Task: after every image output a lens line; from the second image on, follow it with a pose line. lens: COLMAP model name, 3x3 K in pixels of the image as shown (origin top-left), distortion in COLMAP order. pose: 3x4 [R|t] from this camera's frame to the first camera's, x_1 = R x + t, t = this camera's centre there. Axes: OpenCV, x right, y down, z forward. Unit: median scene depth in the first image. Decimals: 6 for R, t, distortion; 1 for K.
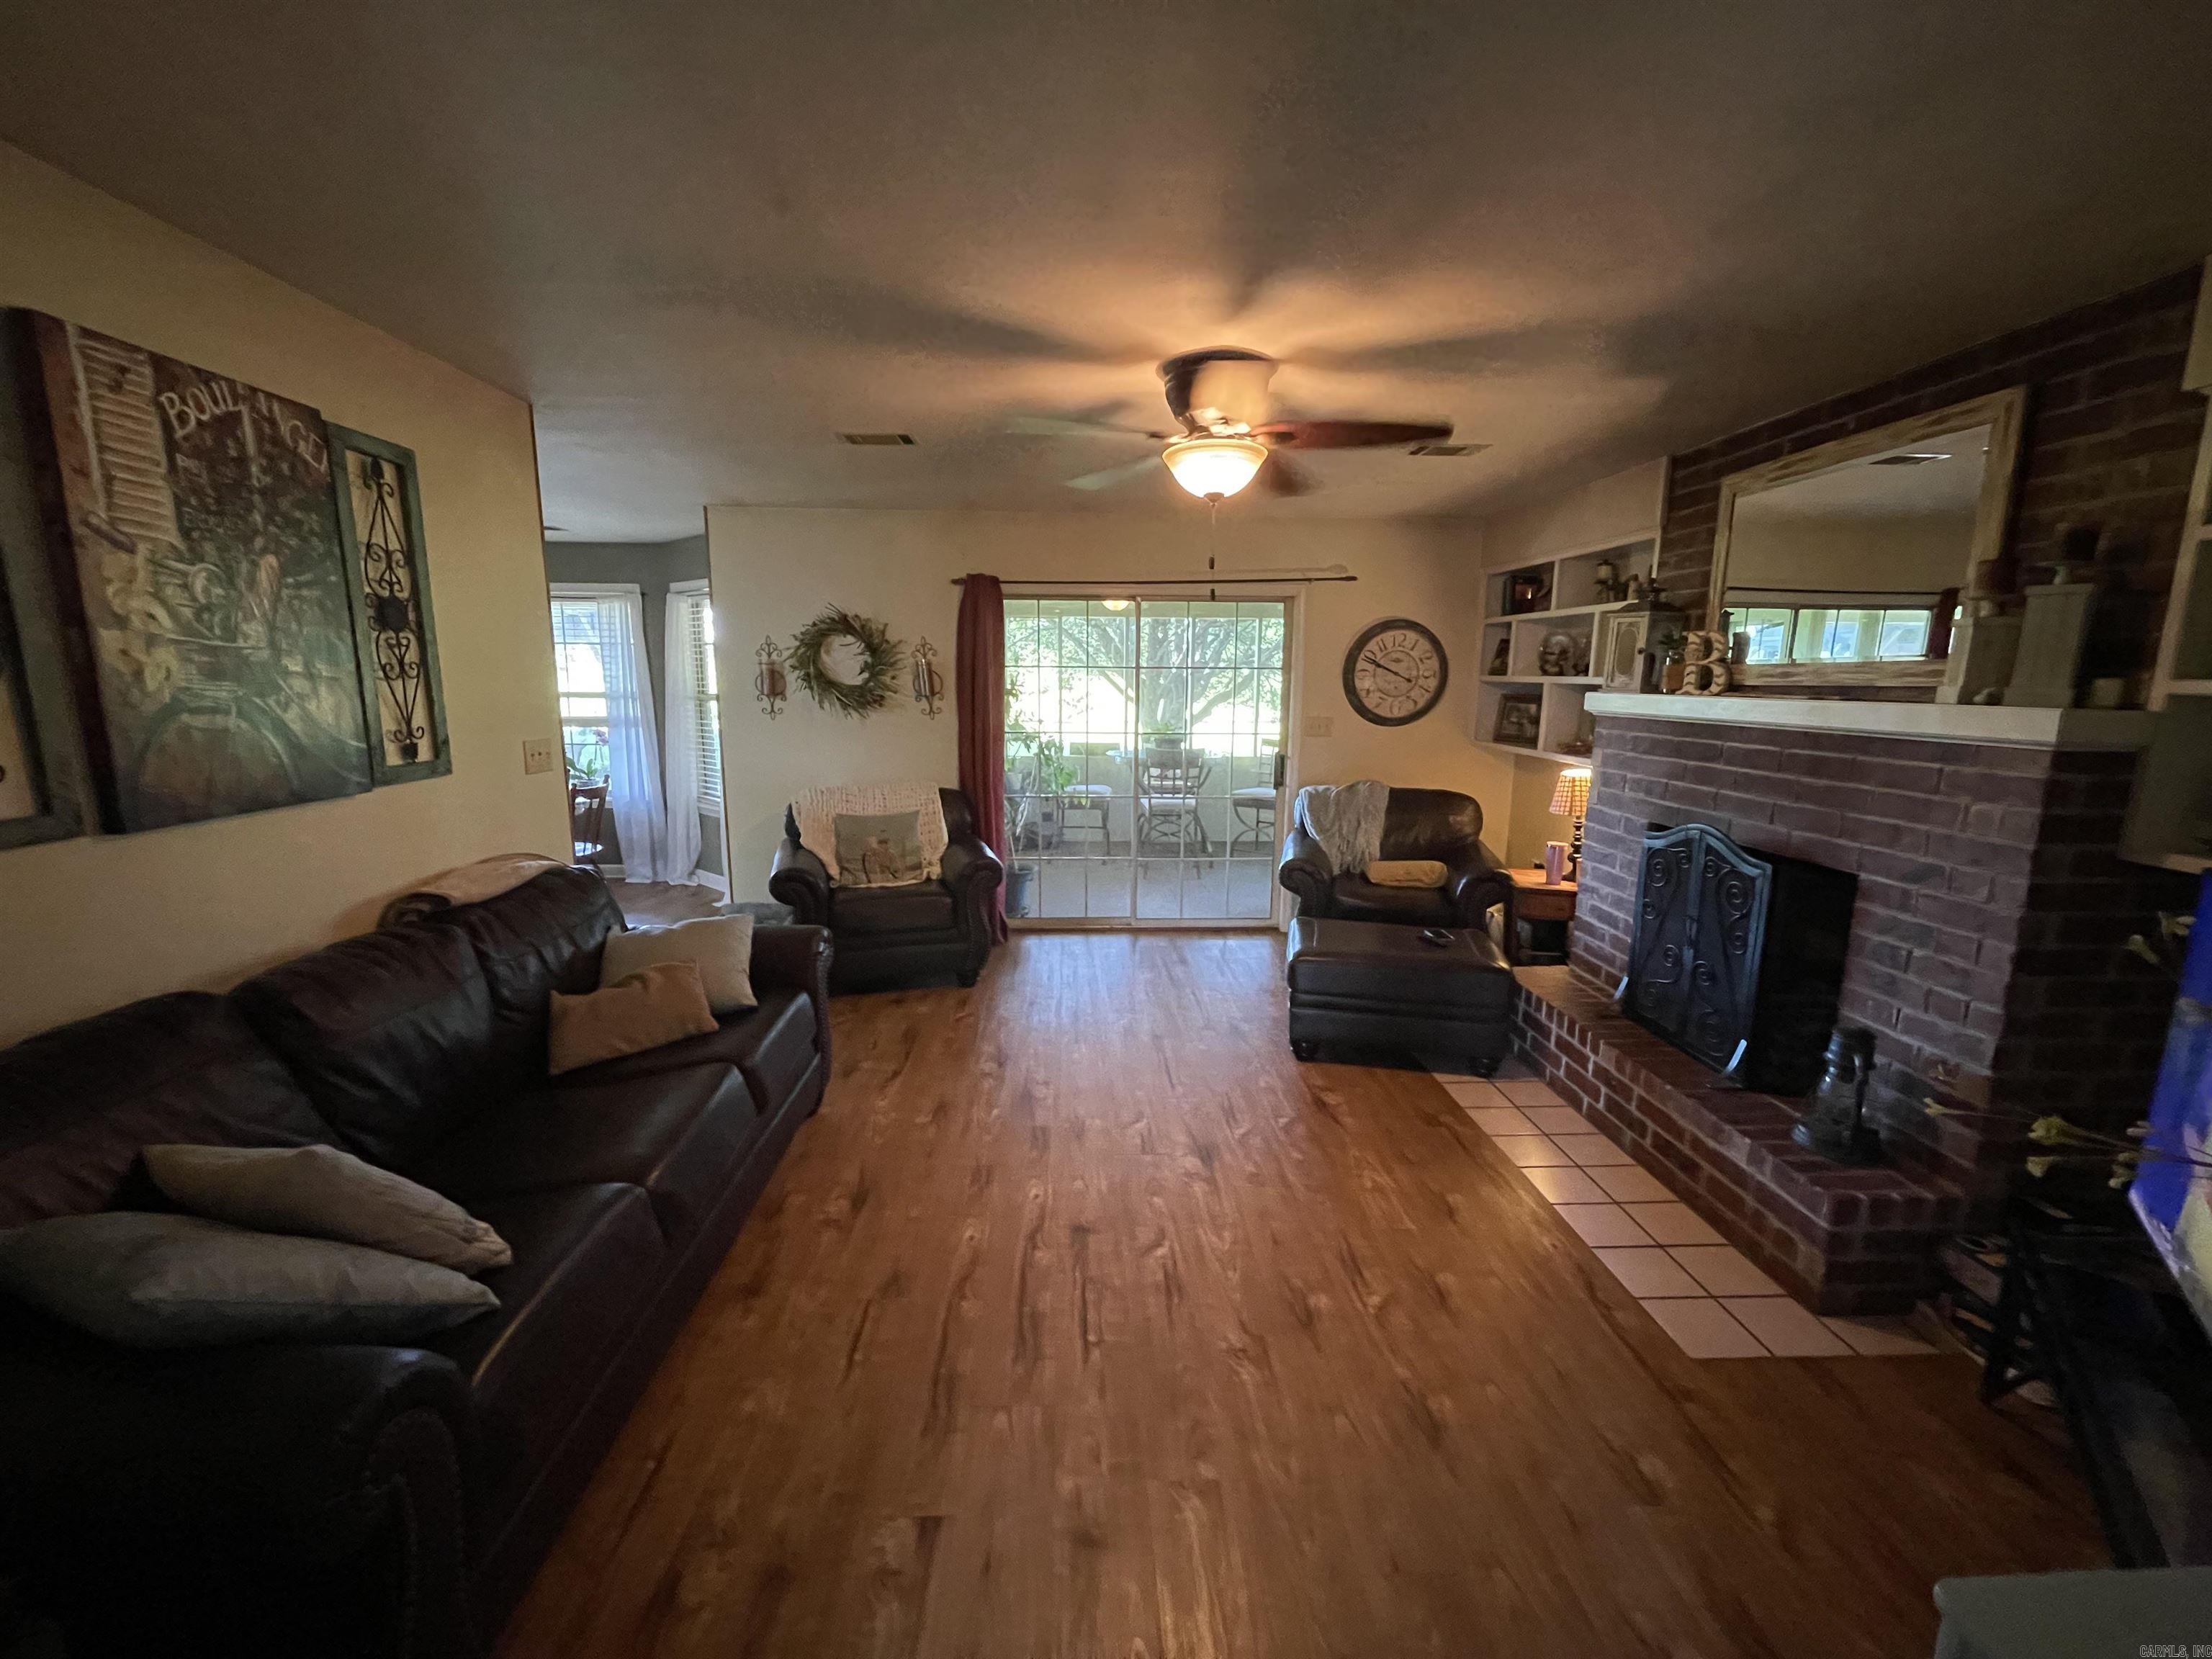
lens RADIAL K [[892.4, 0, 1103.8], [0, 892.4, 826.3], [0, 0, 1]] dist [-0.002054, -0.000399]
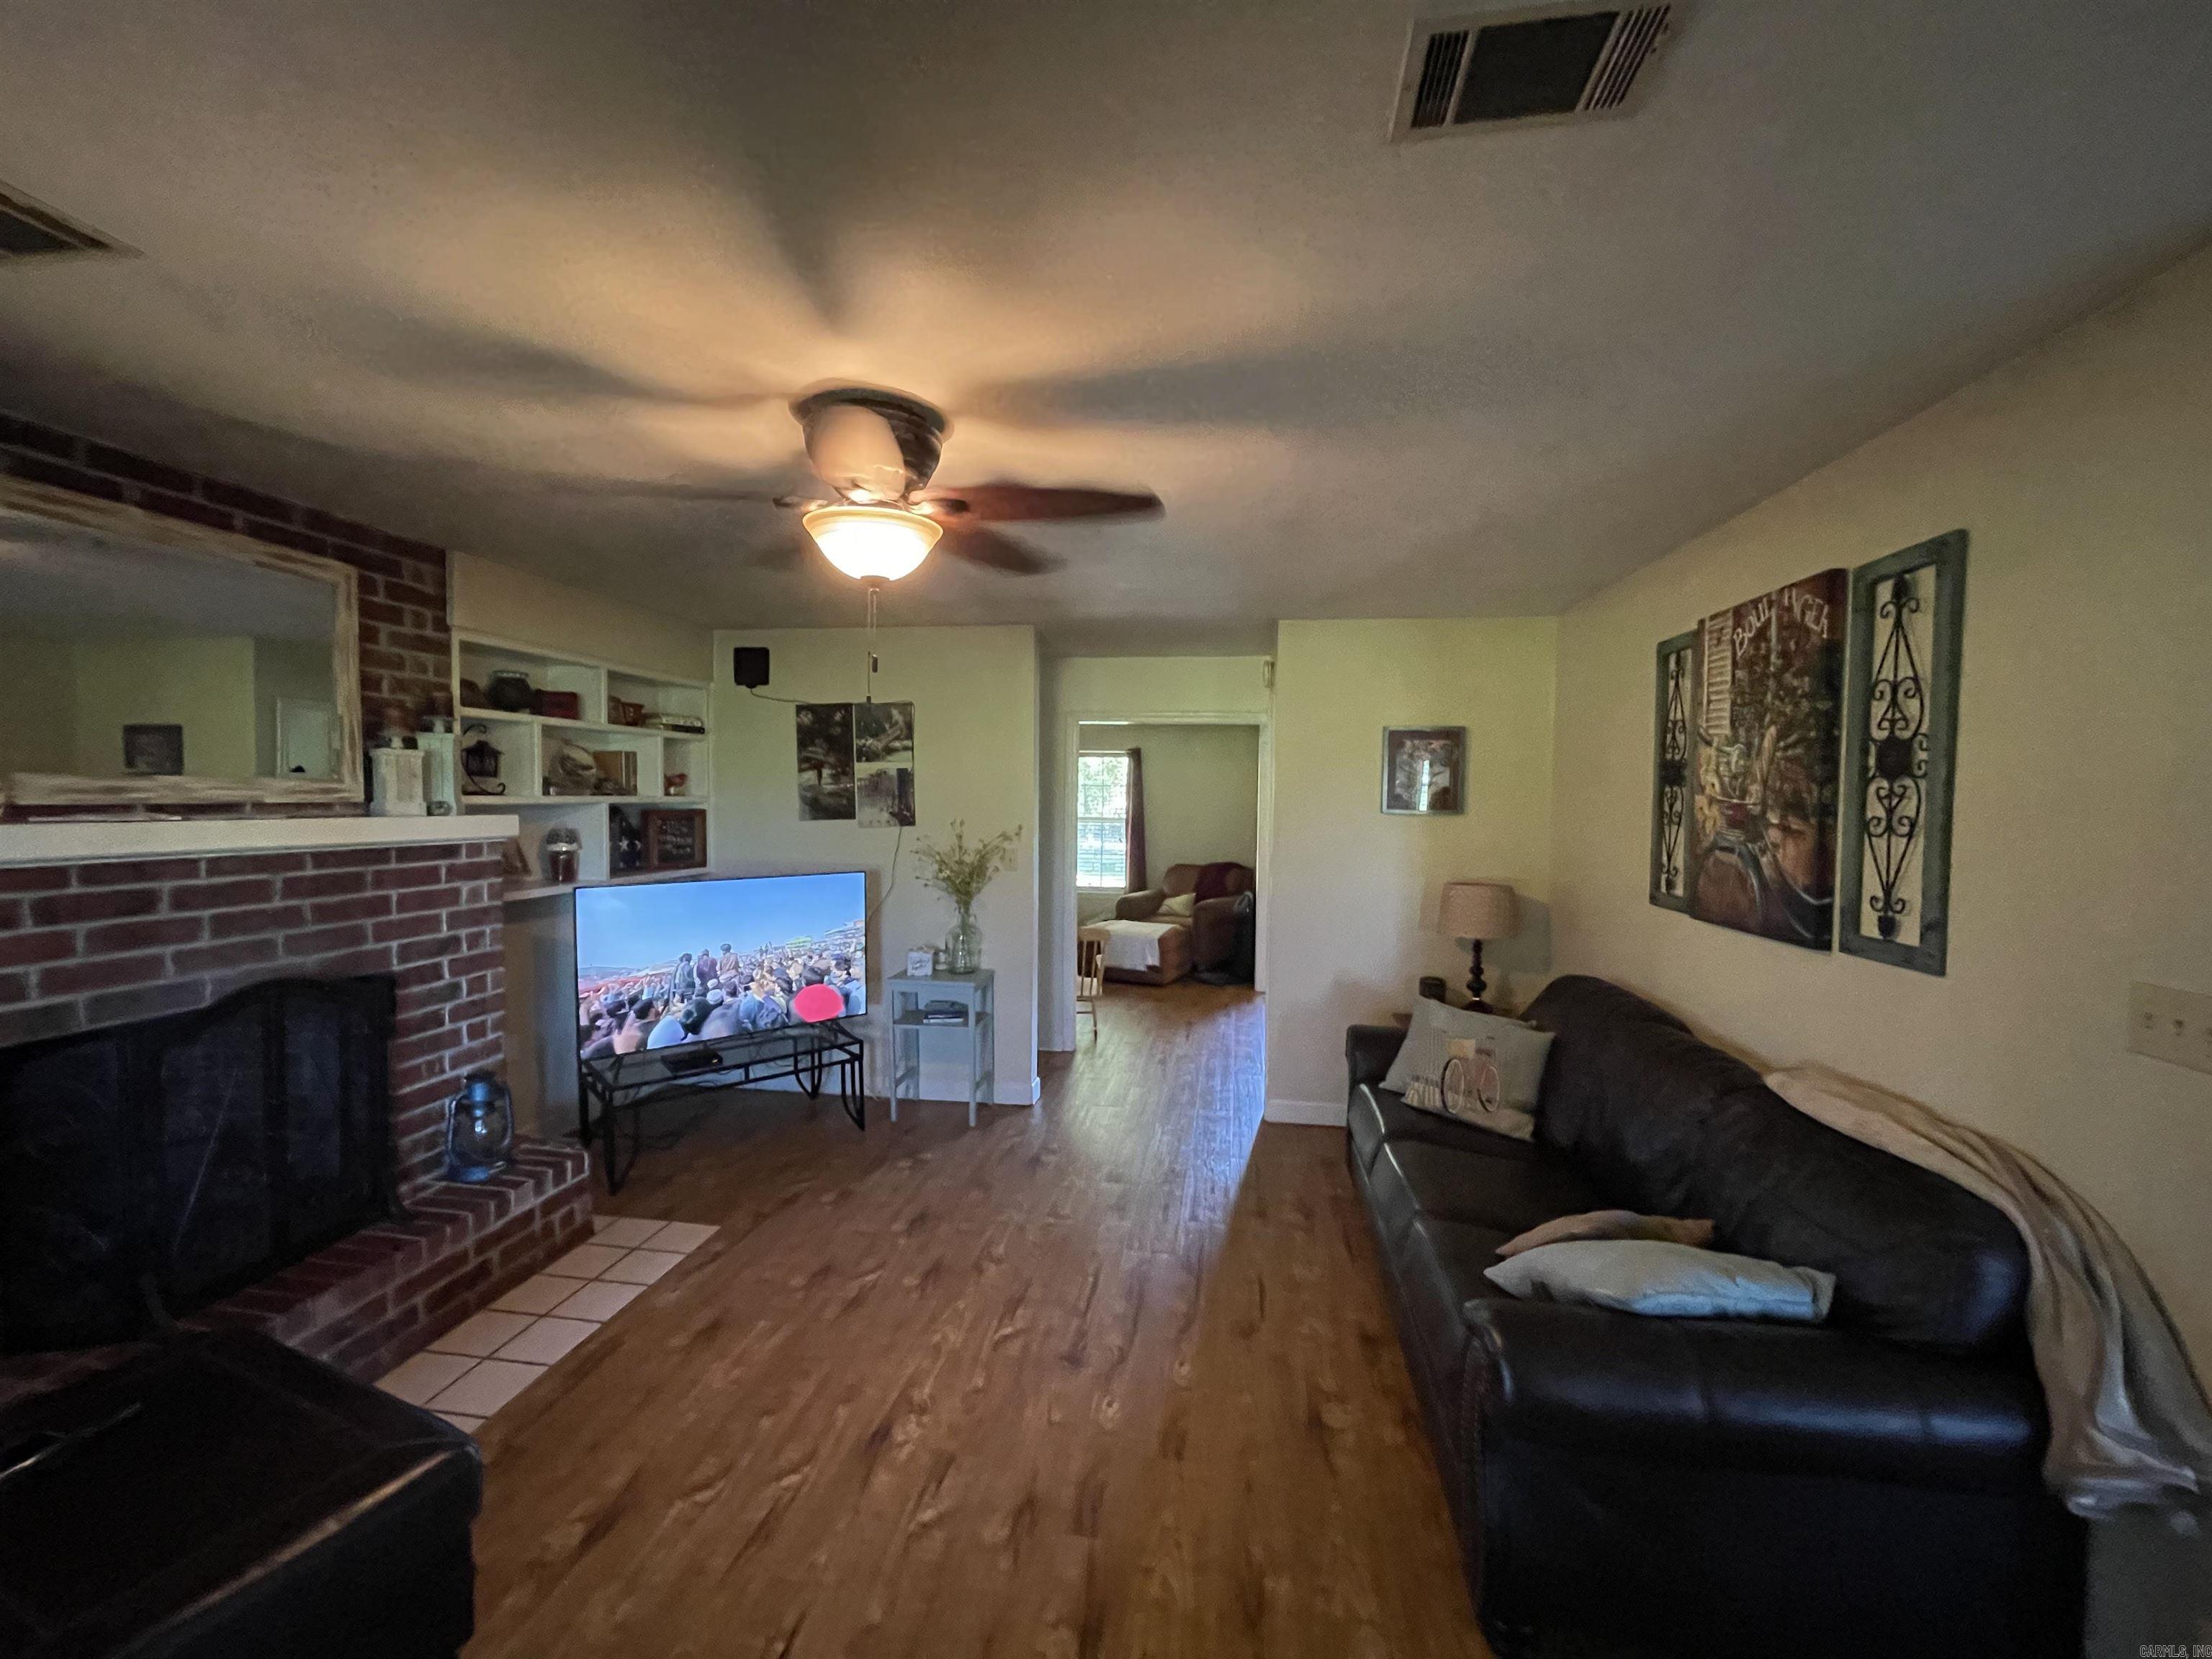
lens RADIAL K [[892.4, 0, 1108.8], [0, 892.4, 826.1], [0, 0, 1]] dist [-0.002054, -0.000399]
pose [[-0.982115, -0.028435, 0.186122, -0.276141], [0.008845, 0.980471, 0.196466, -0.386397], [-0.188073, 0.194599, -0.962684, 2.171662]]
